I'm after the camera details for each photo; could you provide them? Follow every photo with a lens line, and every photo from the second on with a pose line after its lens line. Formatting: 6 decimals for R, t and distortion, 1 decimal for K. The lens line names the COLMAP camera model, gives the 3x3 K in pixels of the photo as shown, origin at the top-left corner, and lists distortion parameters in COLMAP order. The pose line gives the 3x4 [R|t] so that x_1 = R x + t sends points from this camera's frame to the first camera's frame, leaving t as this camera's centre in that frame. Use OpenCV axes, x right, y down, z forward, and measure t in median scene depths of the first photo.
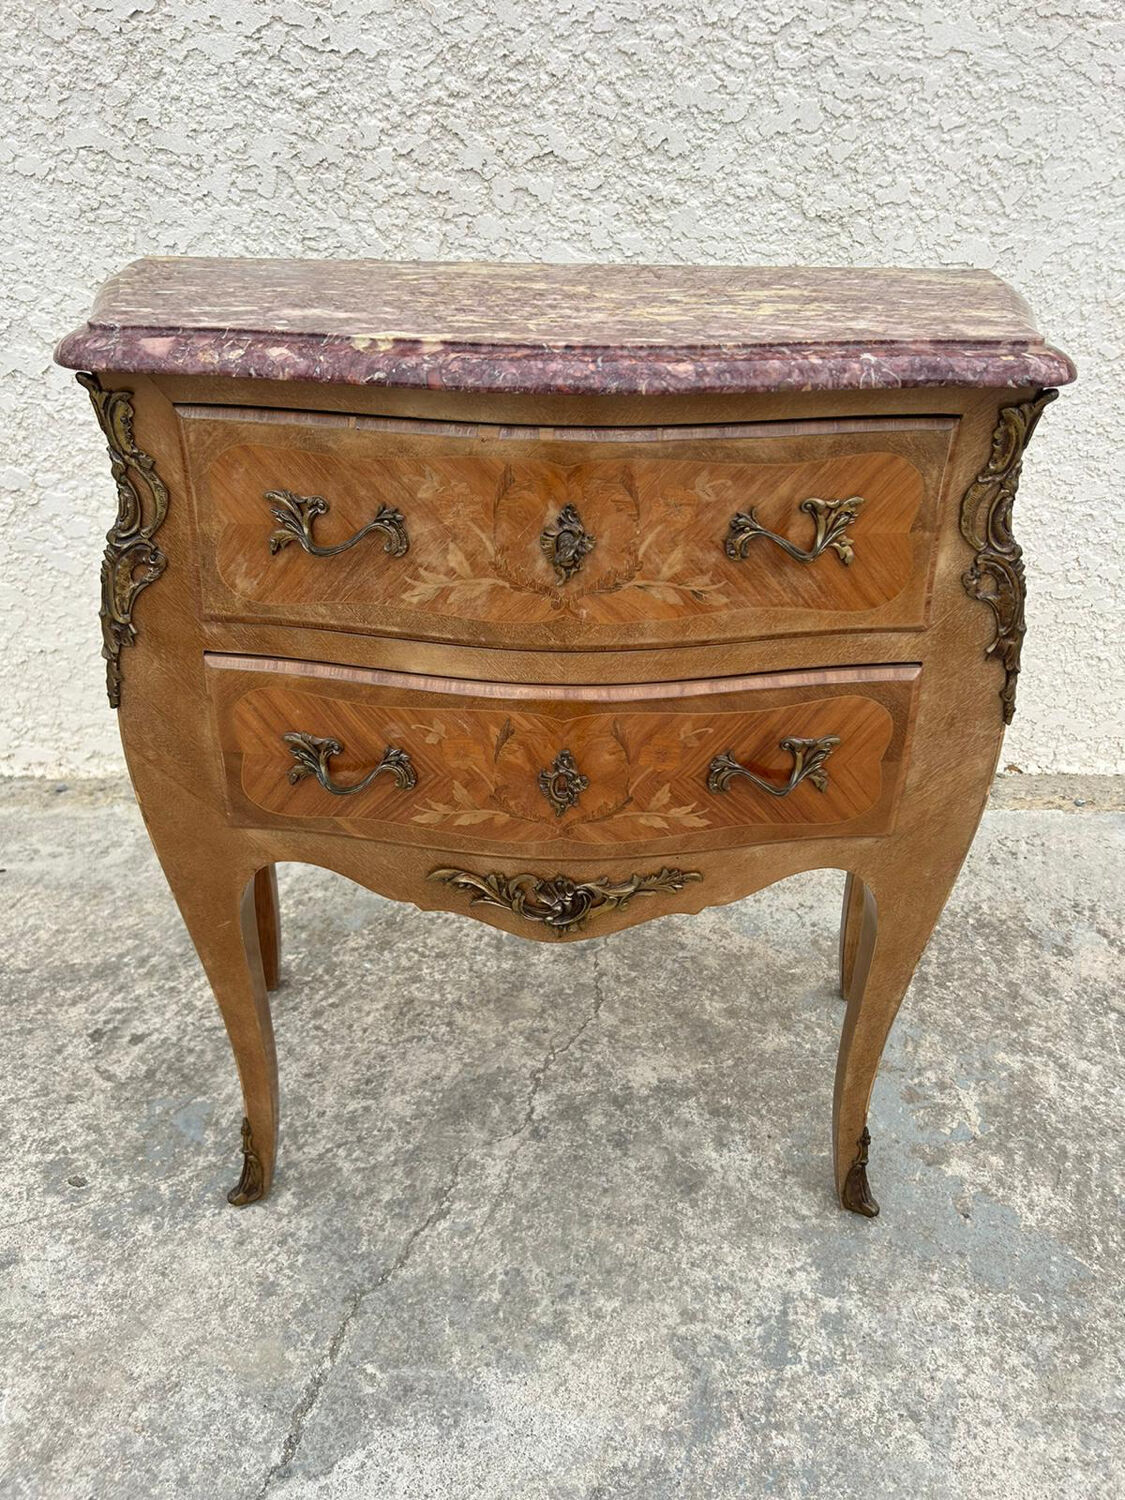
lens RADIAL K [[1135.5, 0, 565.7], [0, 1135.5, 754.9], [0, 0, 1]] dist [0.039137, -0.050260]
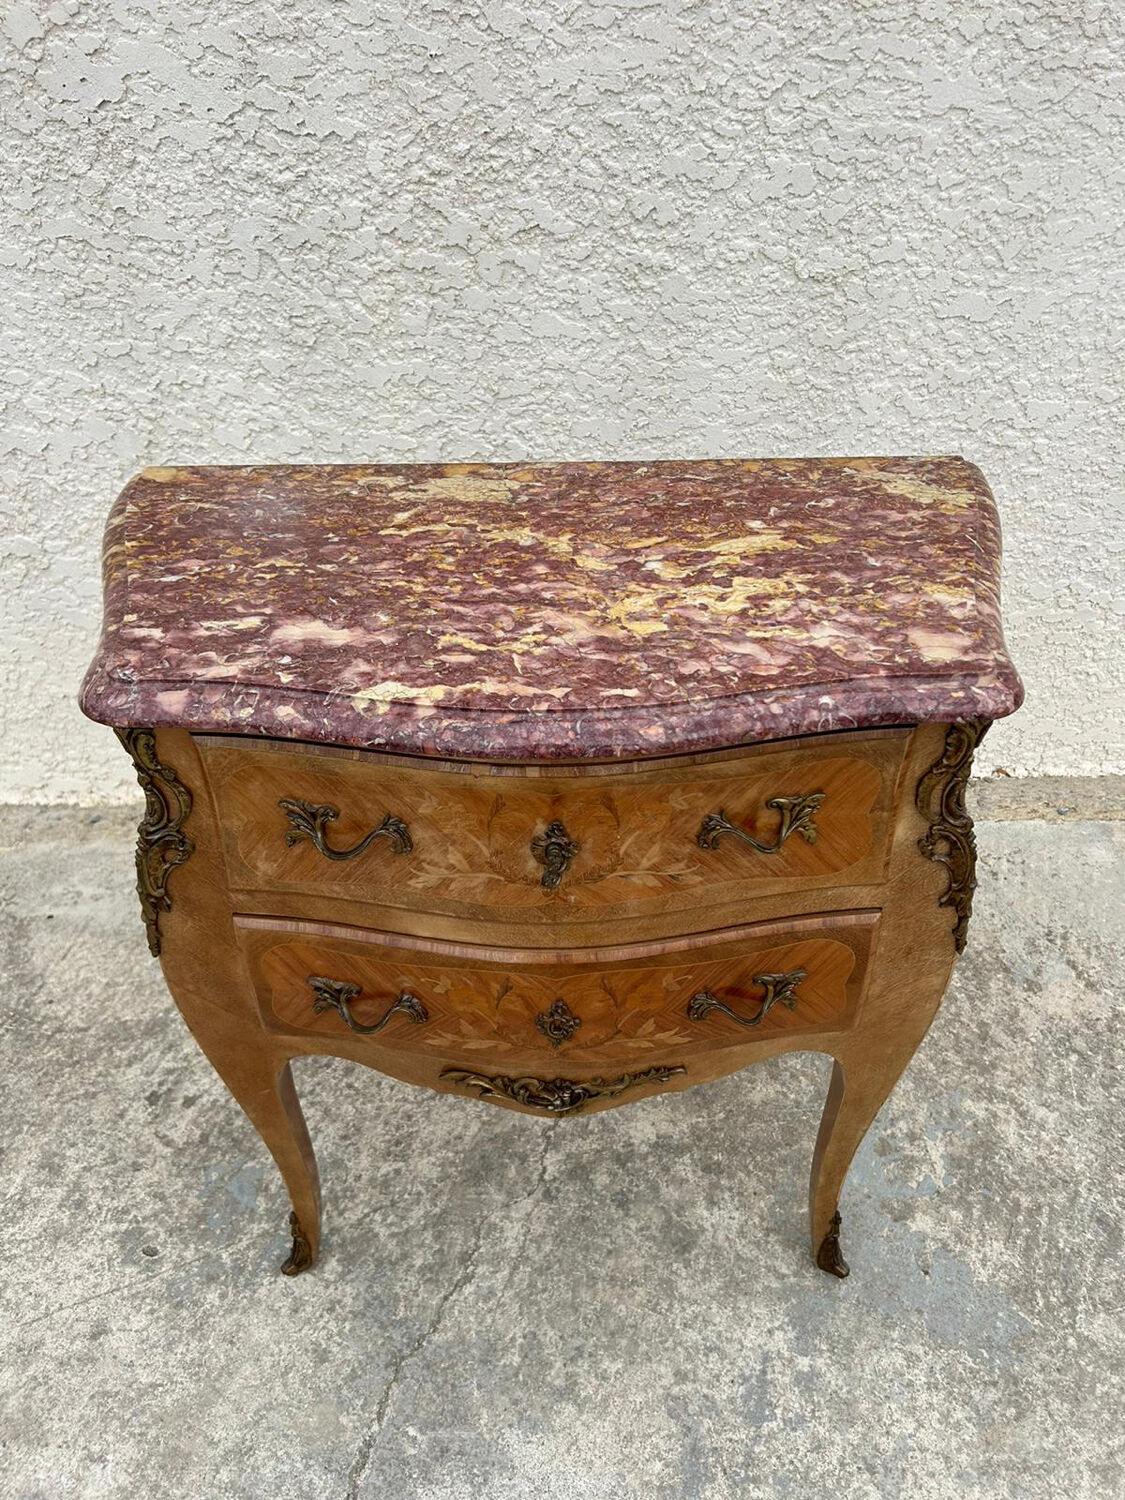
lens RADIAL K [[1138.6, 0, 560.2], [0, 1138.6, 757.3], [0, 0, 1]] dist [0.027906, -0.031166]
pose [[0.999532, -0.023453, -0.019615, 0.018521], [0.026319, 0.986502, 0.161623, -0.278271], [0.015560, -0.162064, 0.986658, -0.046694]]
